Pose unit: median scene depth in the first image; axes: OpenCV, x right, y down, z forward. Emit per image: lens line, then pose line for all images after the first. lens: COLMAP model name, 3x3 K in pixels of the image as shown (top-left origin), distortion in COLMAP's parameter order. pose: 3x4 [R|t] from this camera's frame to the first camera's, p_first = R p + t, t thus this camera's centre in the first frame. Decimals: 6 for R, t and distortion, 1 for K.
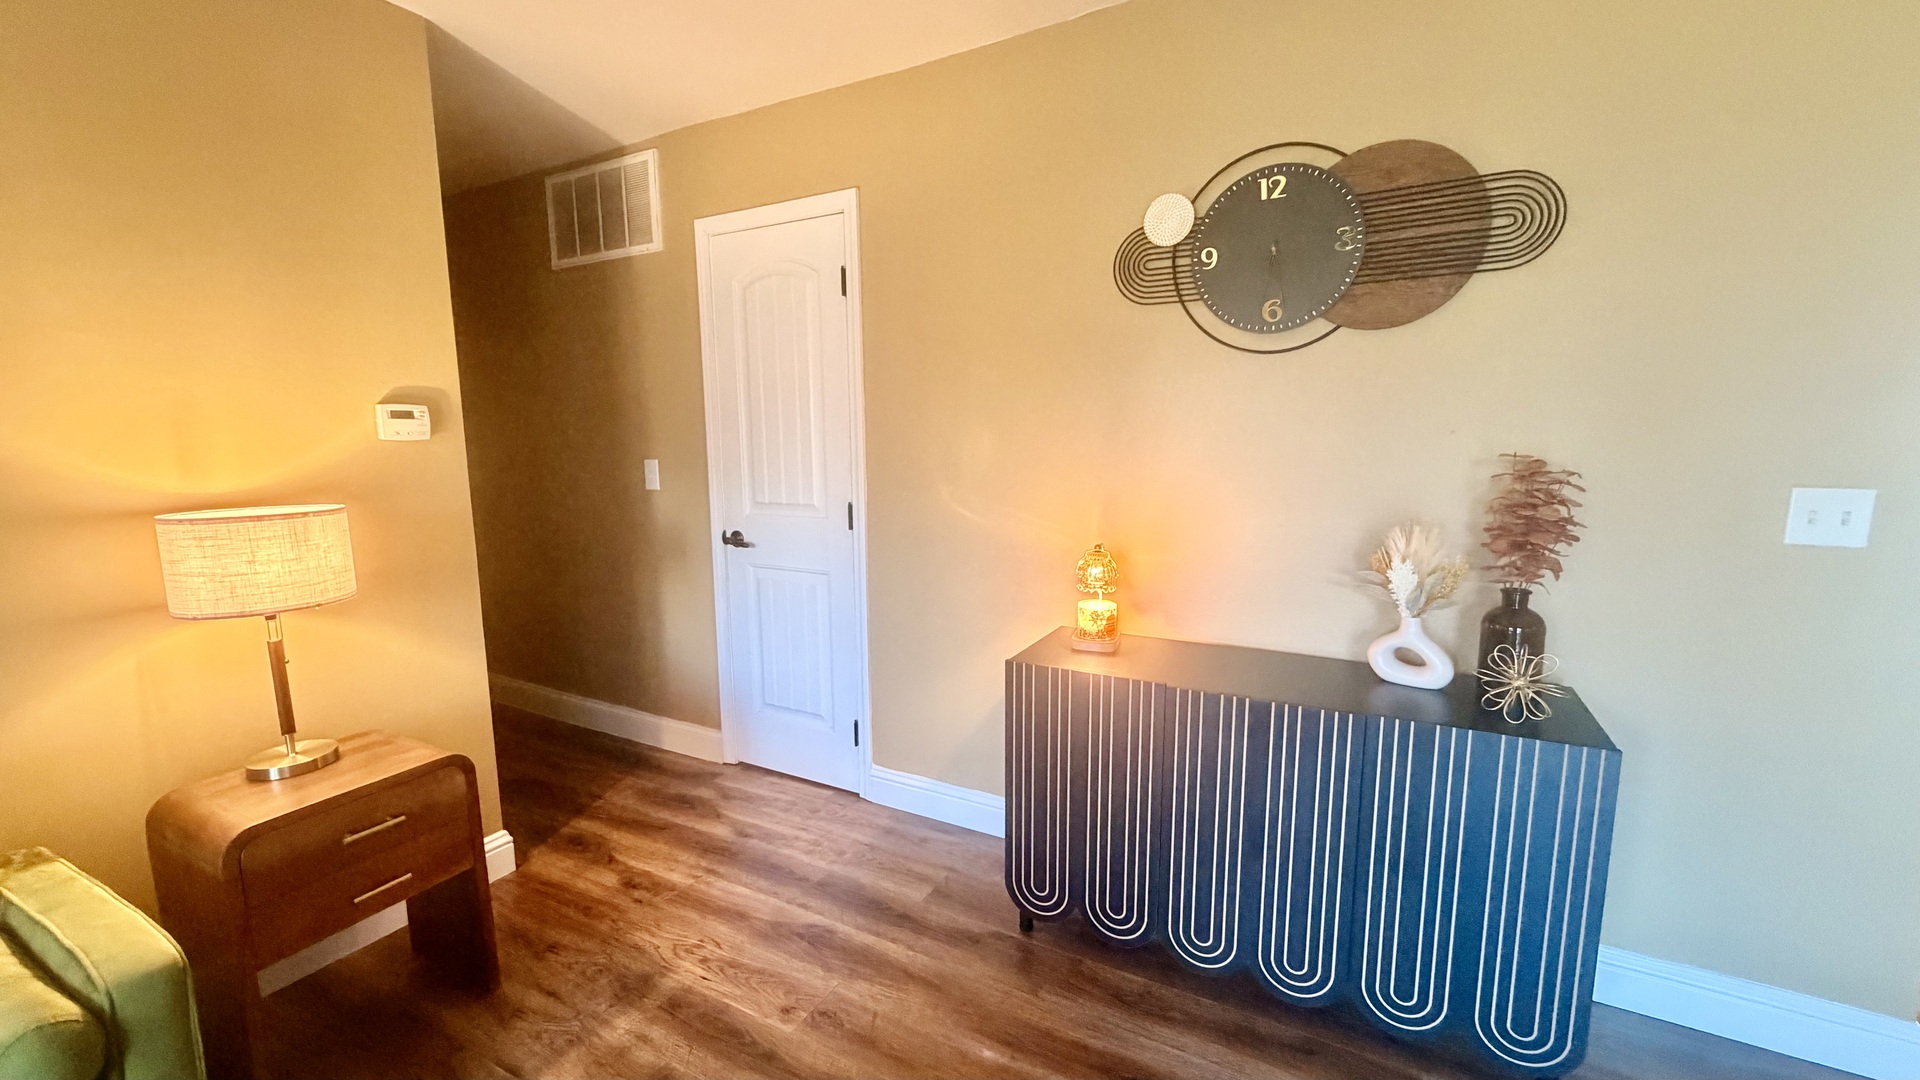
lens RADIAL K [[773.6, 0, 965.2], [0, 773.6, 540.1], [0, 0, 1]] dist [0.004185, -0.000209]
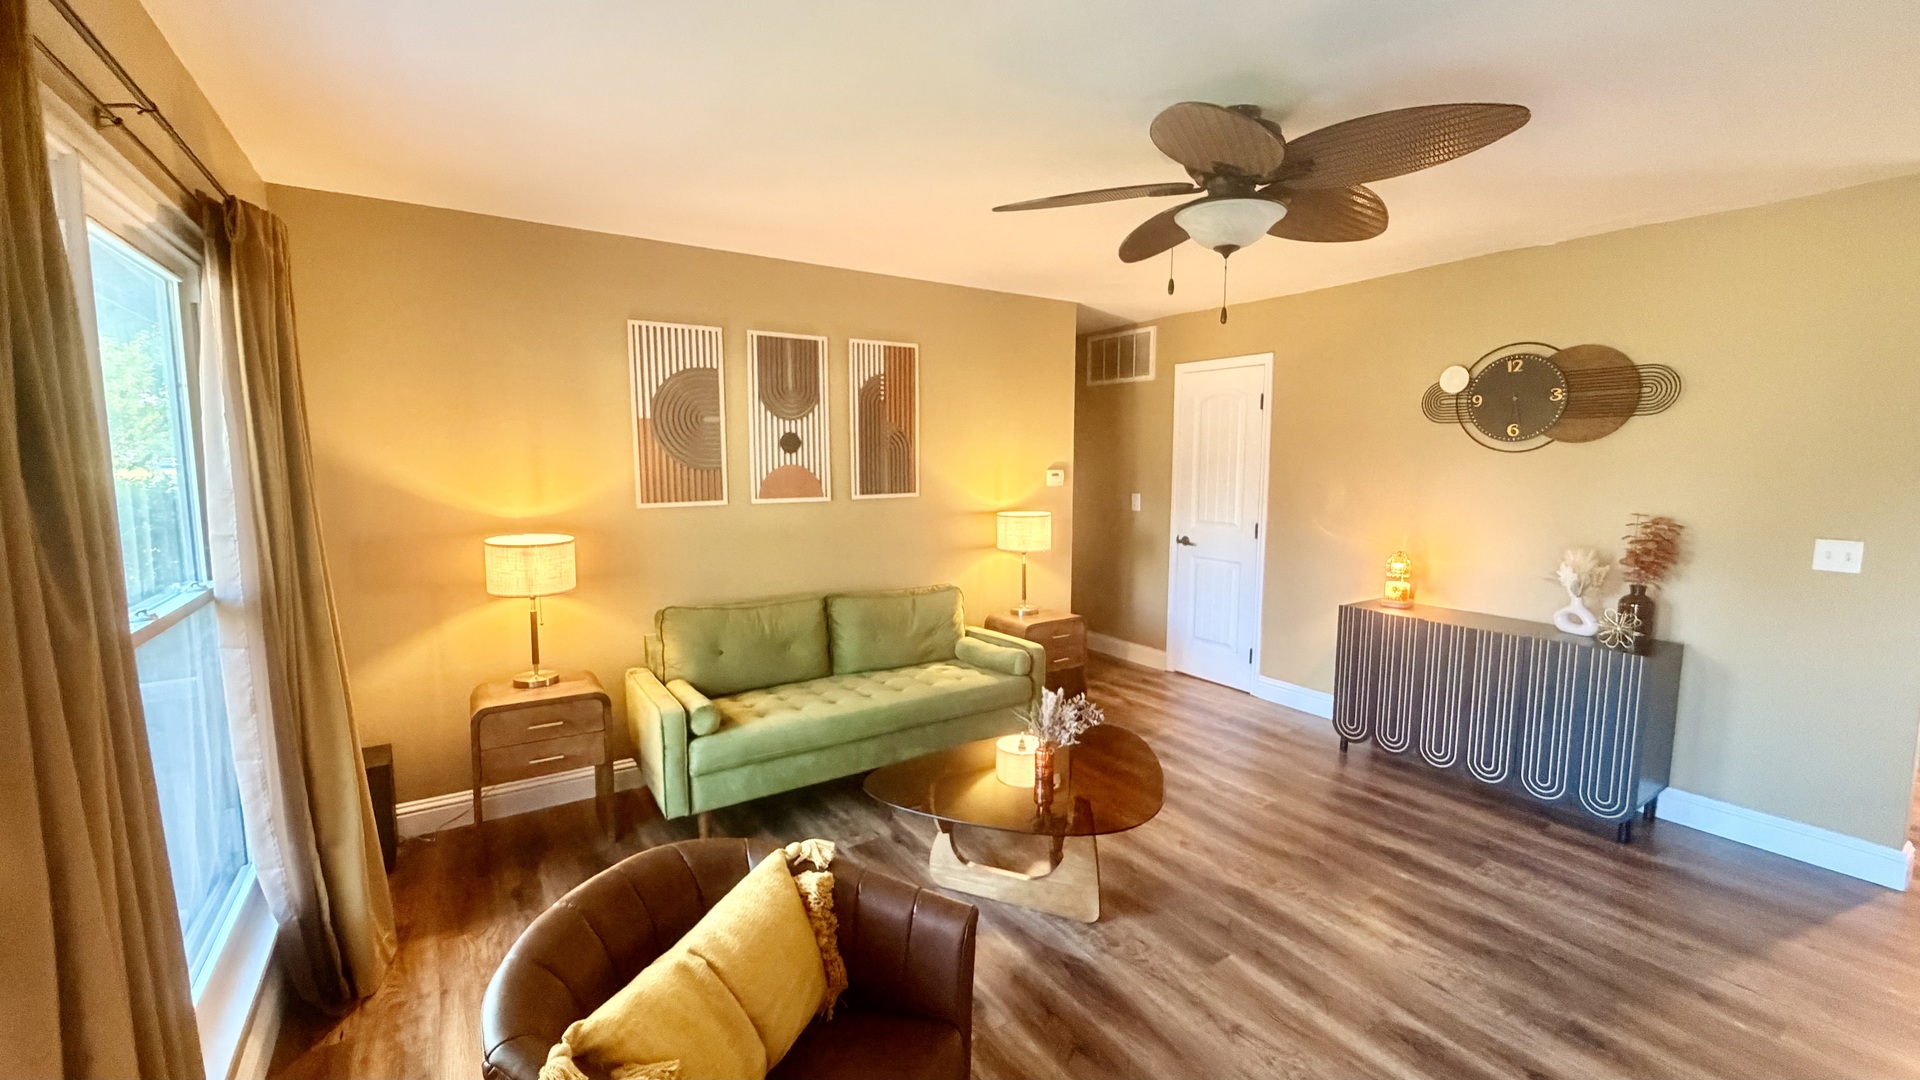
lens RADIAL K [[773.6, 0, 954.3], [0, 773.6, 535.8], [0, 0, 1]] dist [0.004185, -0.000209]
pose [[0.880584, 0.059376, -0.470155, 0.103465], [-0.075239, 0.997053, -0.015003, 0.079250], [0.467878, 0.048585, 0.882456, -1.197612]]
